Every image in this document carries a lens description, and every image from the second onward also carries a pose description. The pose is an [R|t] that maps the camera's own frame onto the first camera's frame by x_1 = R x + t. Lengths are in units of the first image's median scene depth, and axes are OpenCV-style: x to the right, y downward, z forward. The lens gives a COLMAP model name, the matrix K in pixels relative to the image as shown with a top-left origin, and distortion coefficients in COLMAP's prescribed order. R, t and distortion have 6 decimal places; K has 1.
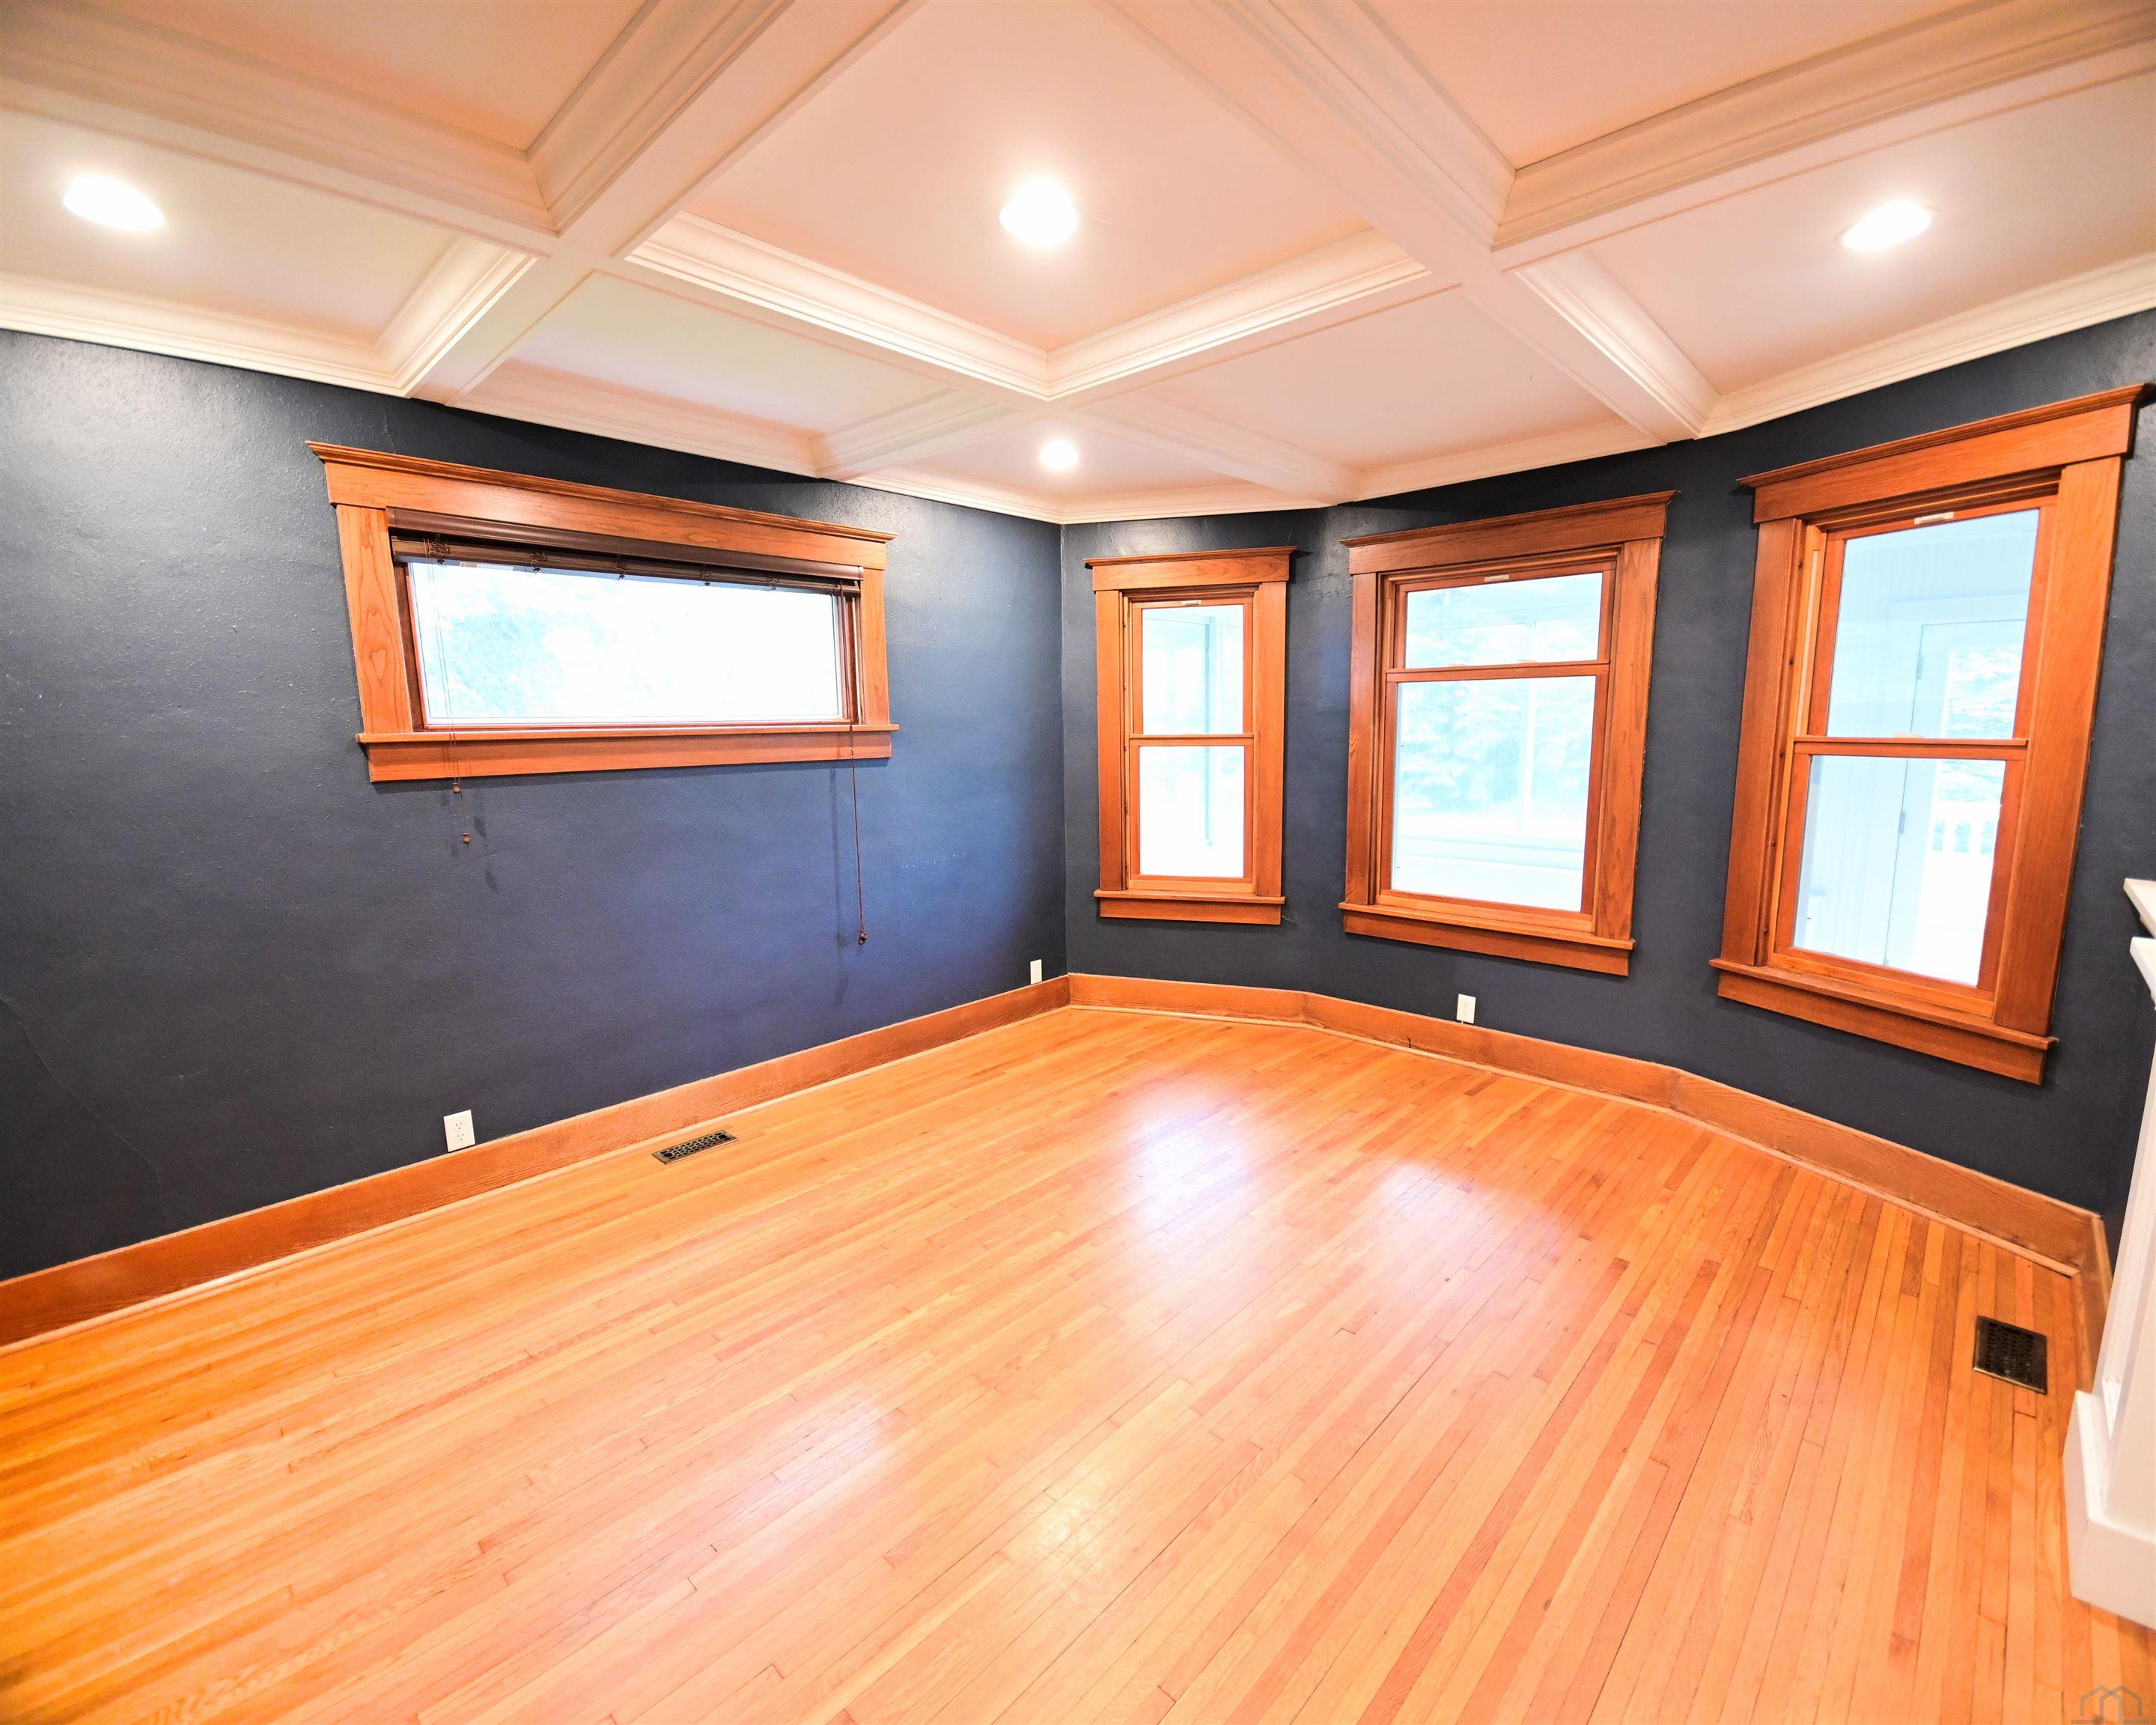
lens RADIAL K [[956.6, 0, 1078.0], [0, 956.6, 862.5], [0, 0, 1]] dist [0.020794, -0.016720]
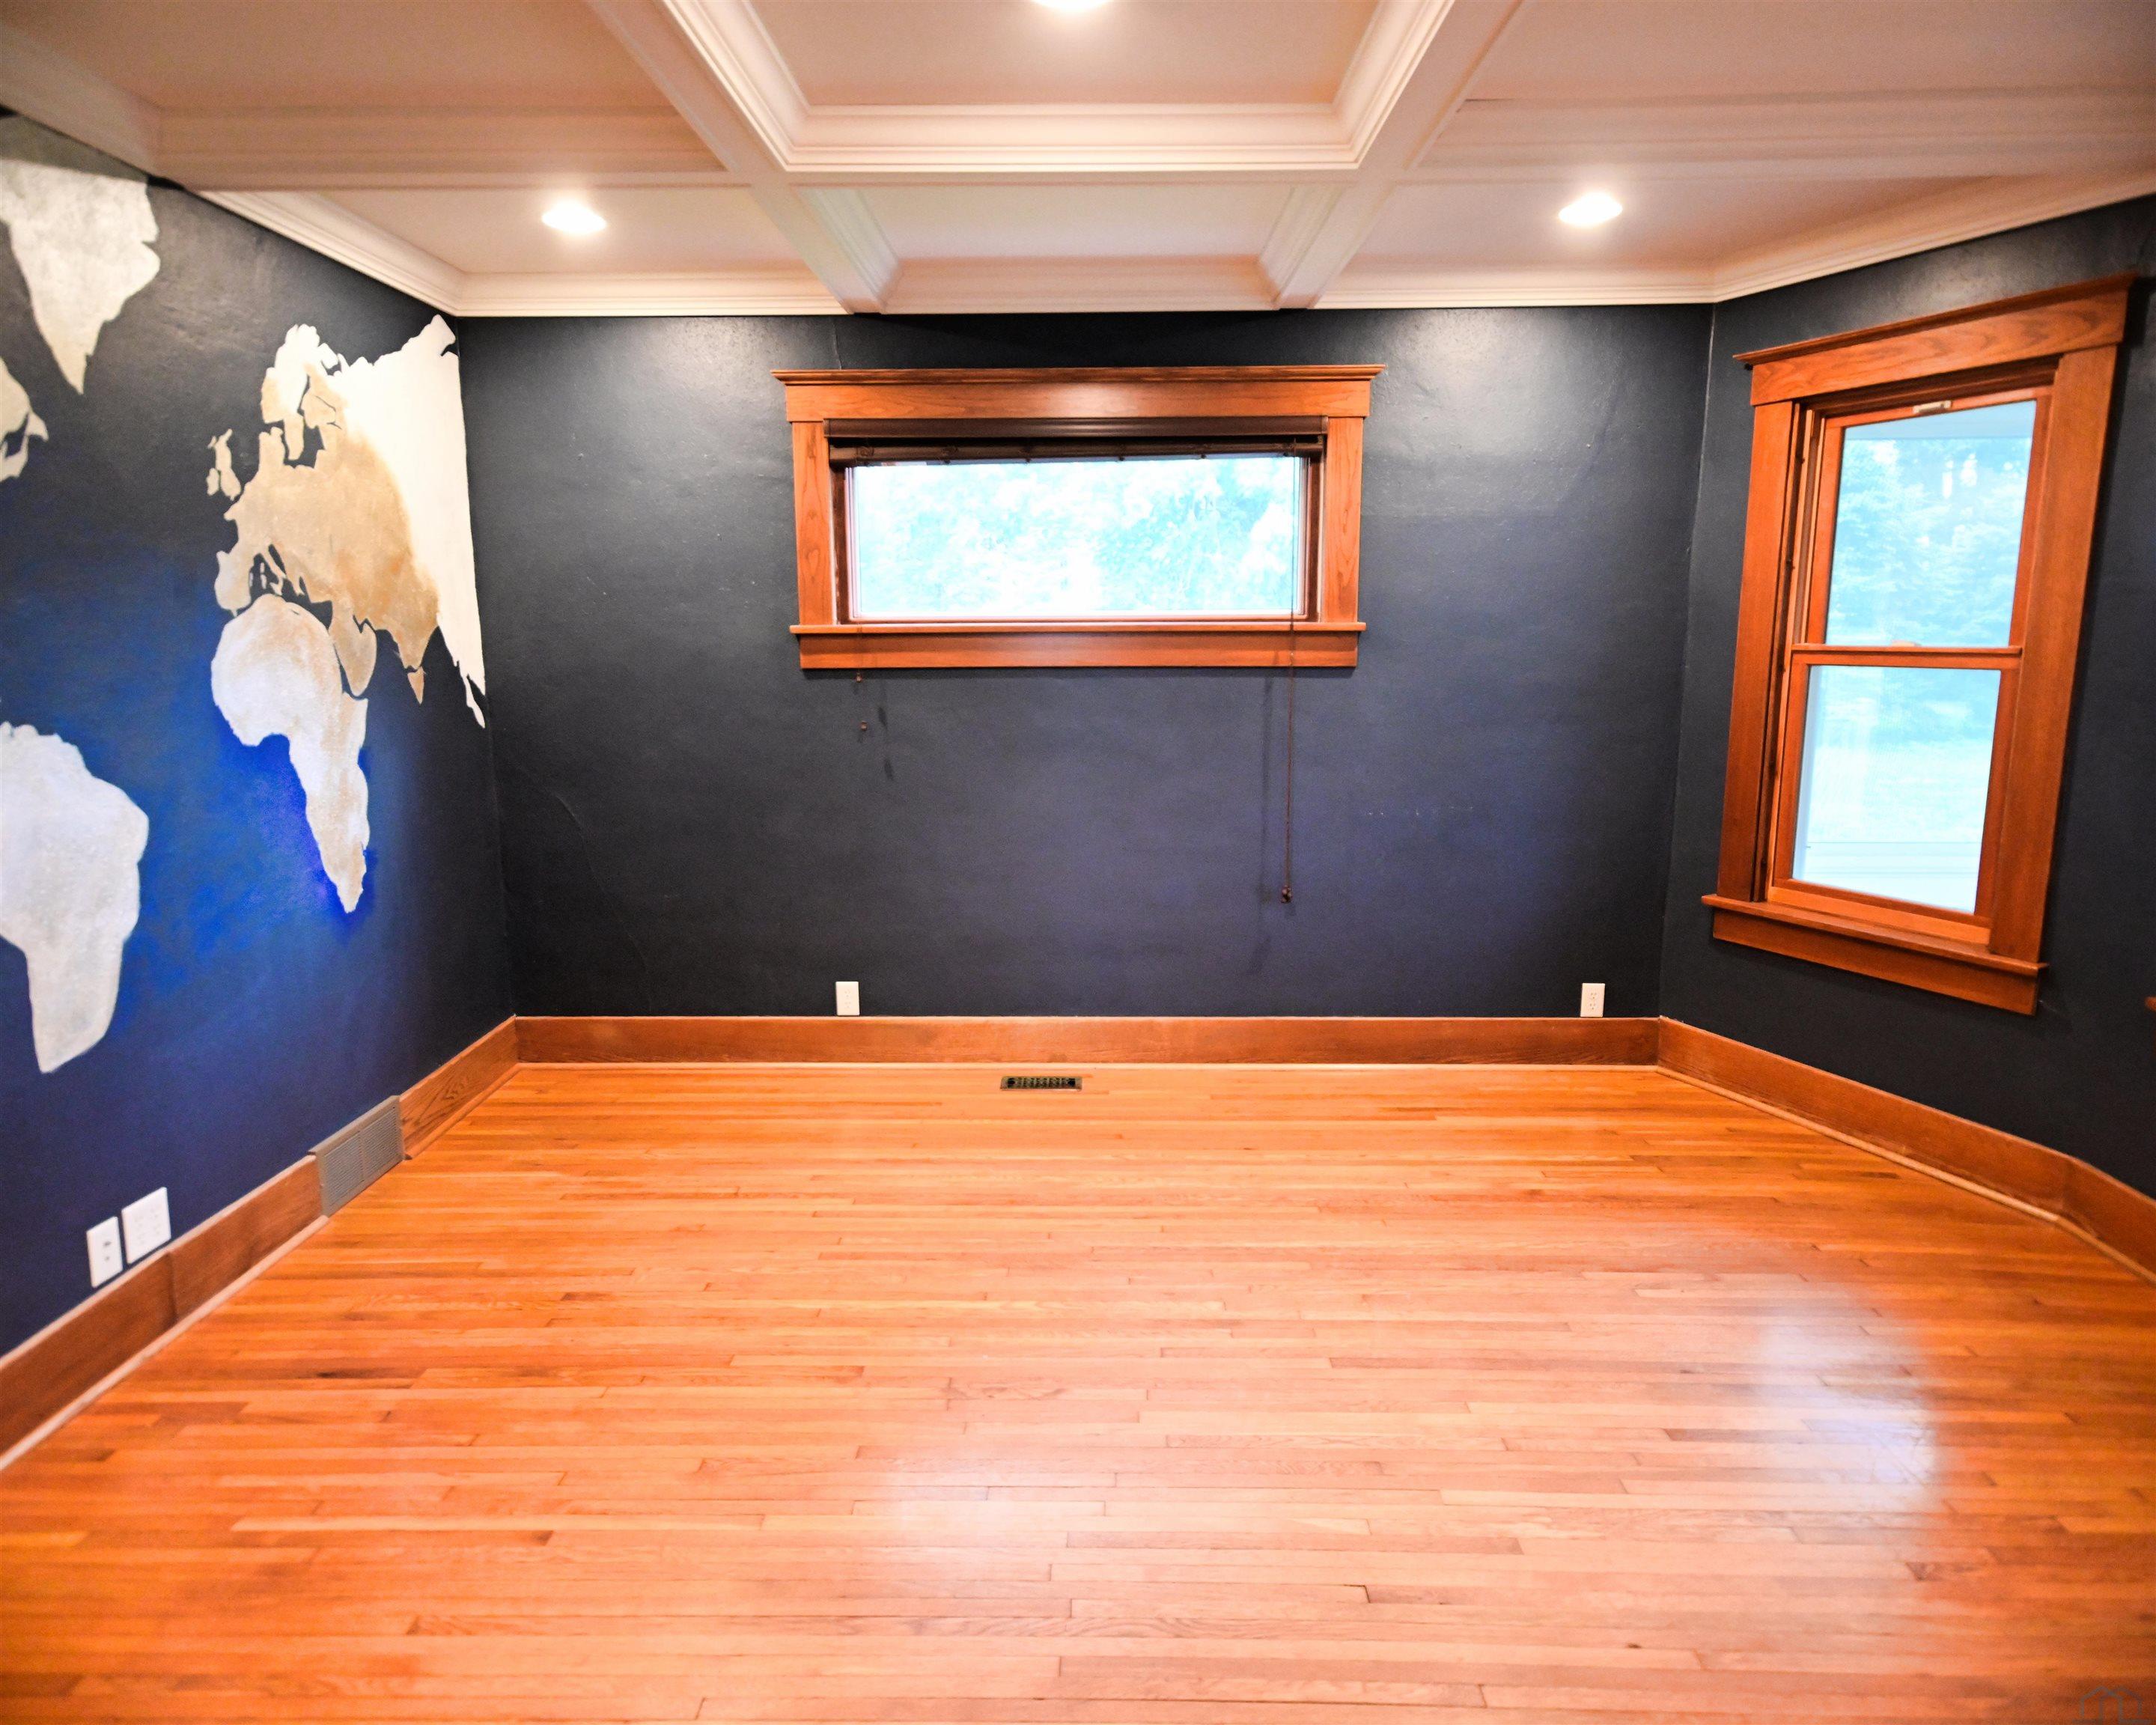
lens RADIAL K [[1301.1, 0, 1076.9], [0, 1301.1, 832.7], [0, 0, 1]] dist [-0.007360, 0.044616]
pose [[0.671907, 0.132789, -0.728635, 0.440730], [-0.115276, 0.990557, 0.074222, -0.032257], [0.731610, 0.034124, 0.680869, 0.154405]]
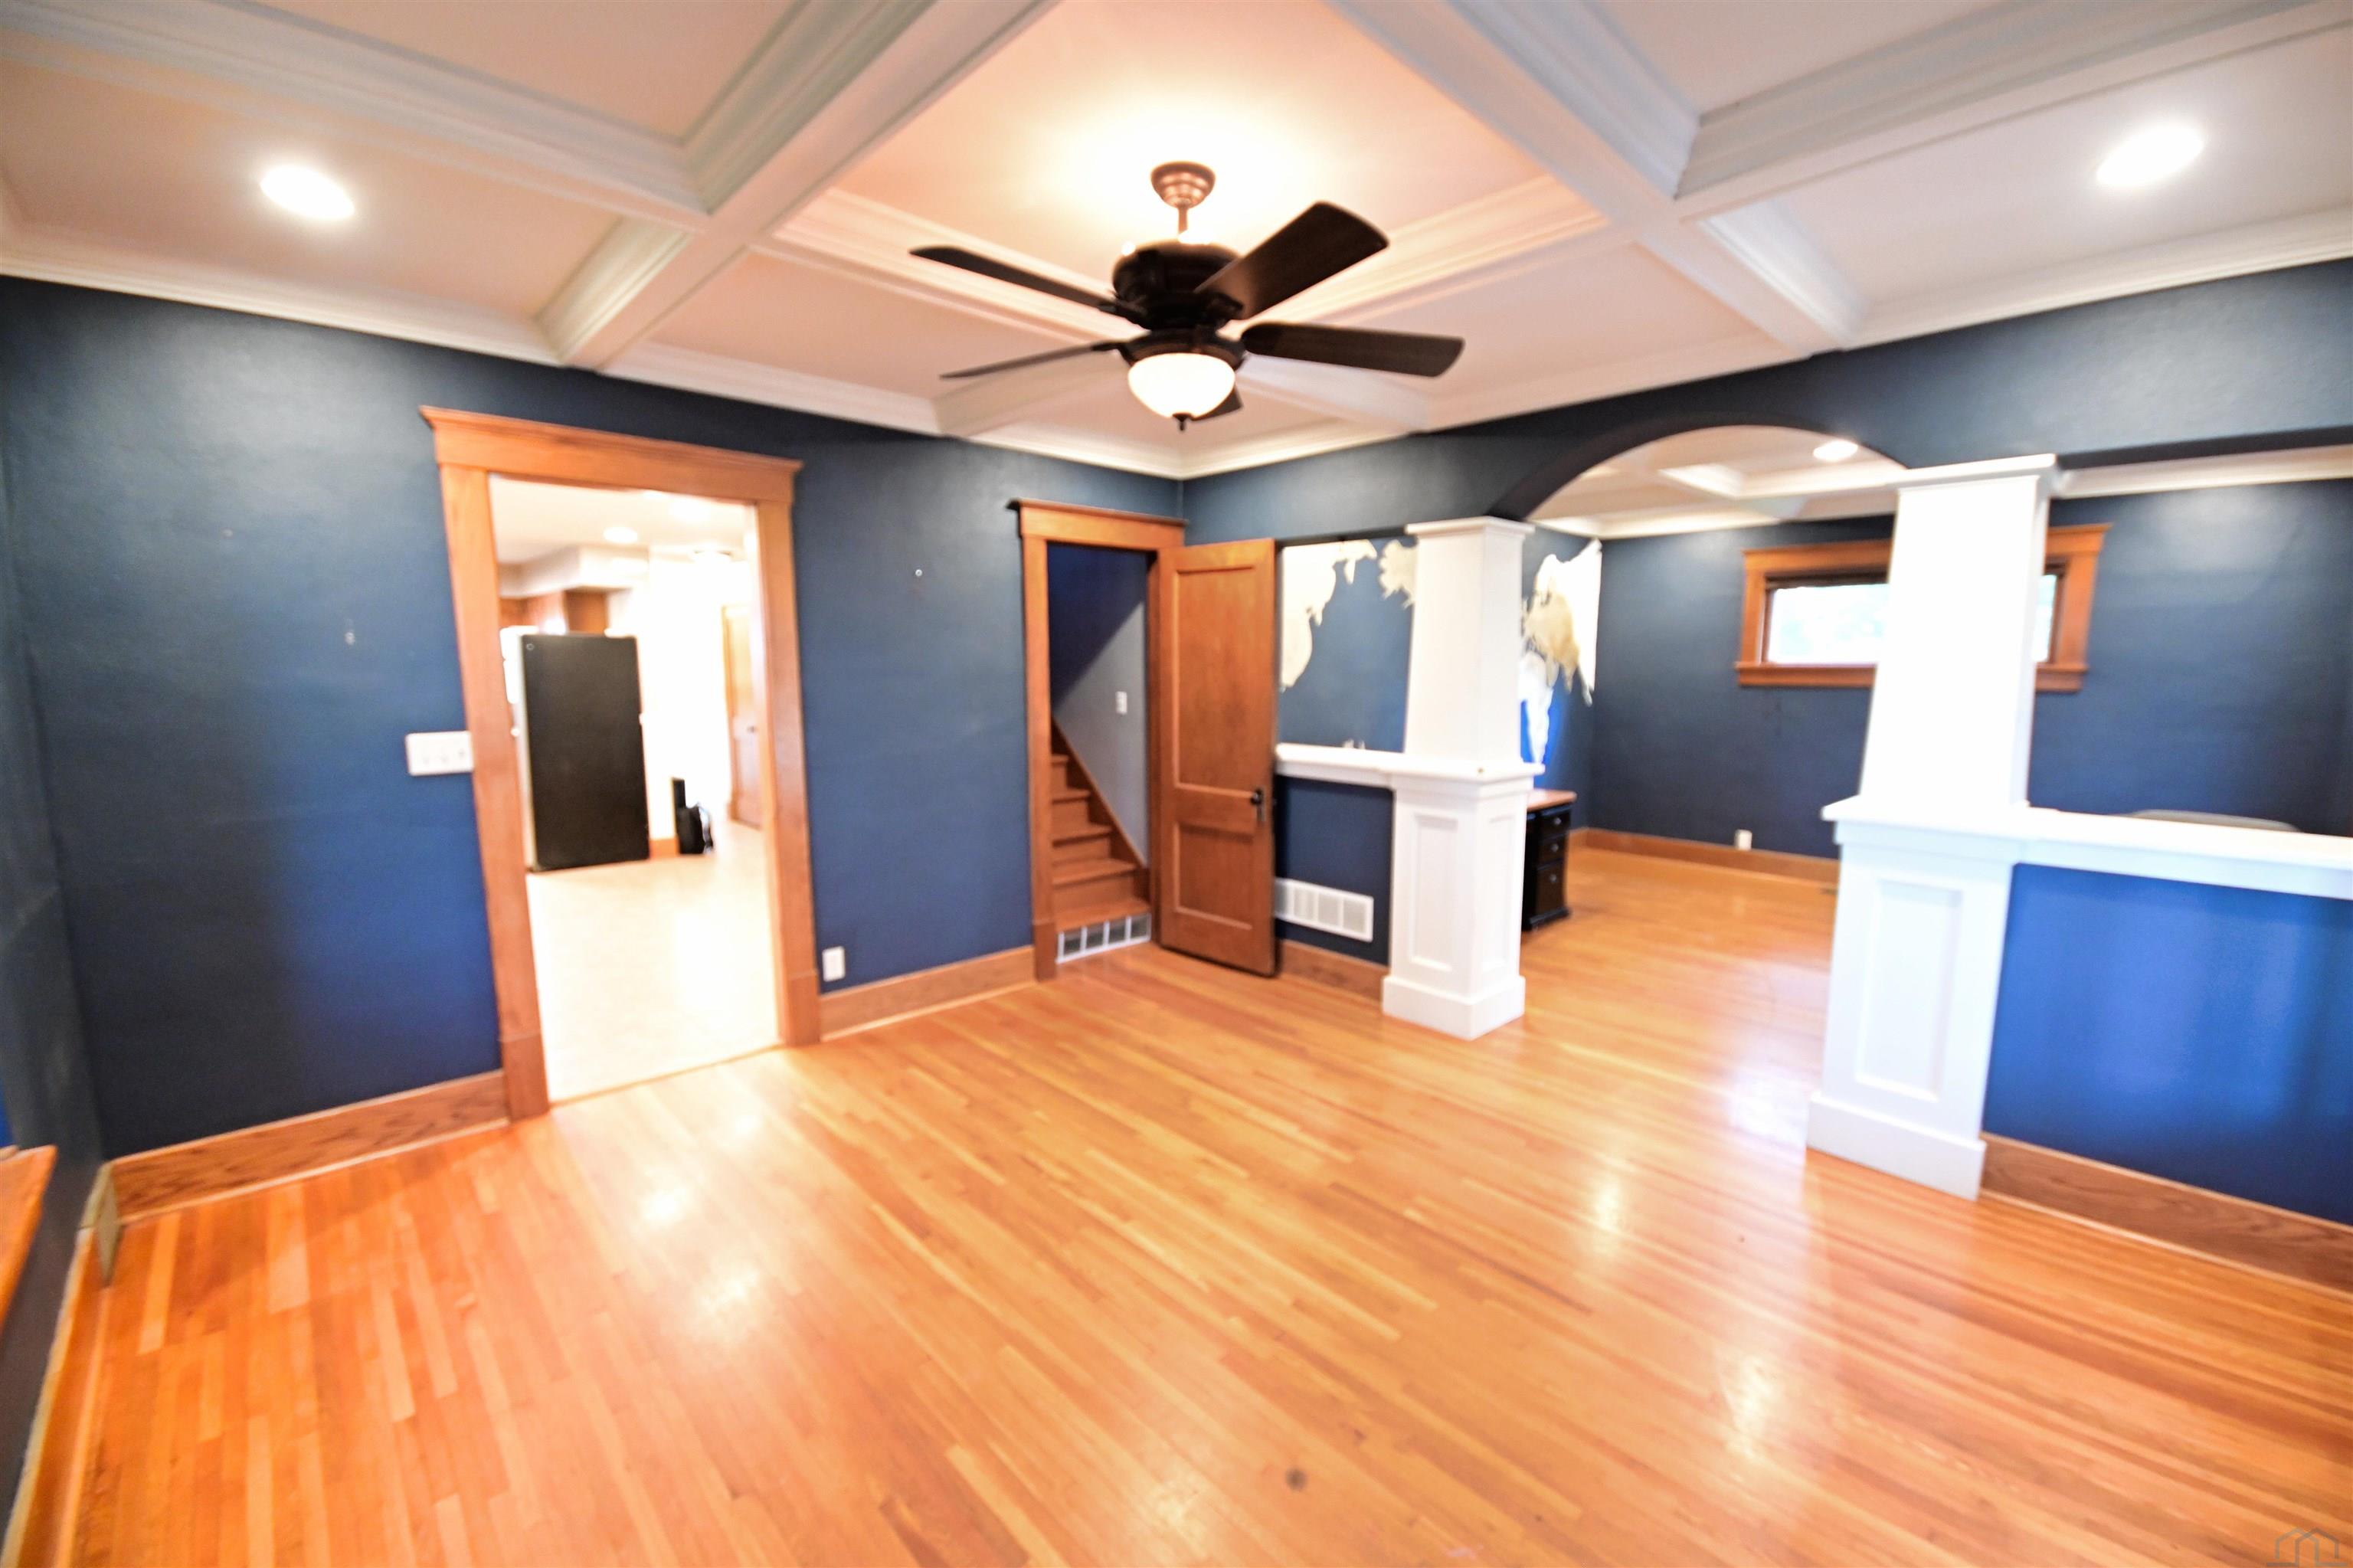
lens RADIAL K [[969.6, 0, 1176.5], [0, 969.6, 784.0], [0, 0, 1]] dist [-0.001981, -0.000240]
pose [[-0.056301, 0.141835, -0.988288, 1.300229], [-0.153201, 0.976908, 0.148929, 0.011611], [0.986590, 0.159791, -0.033272, -0.197238]]
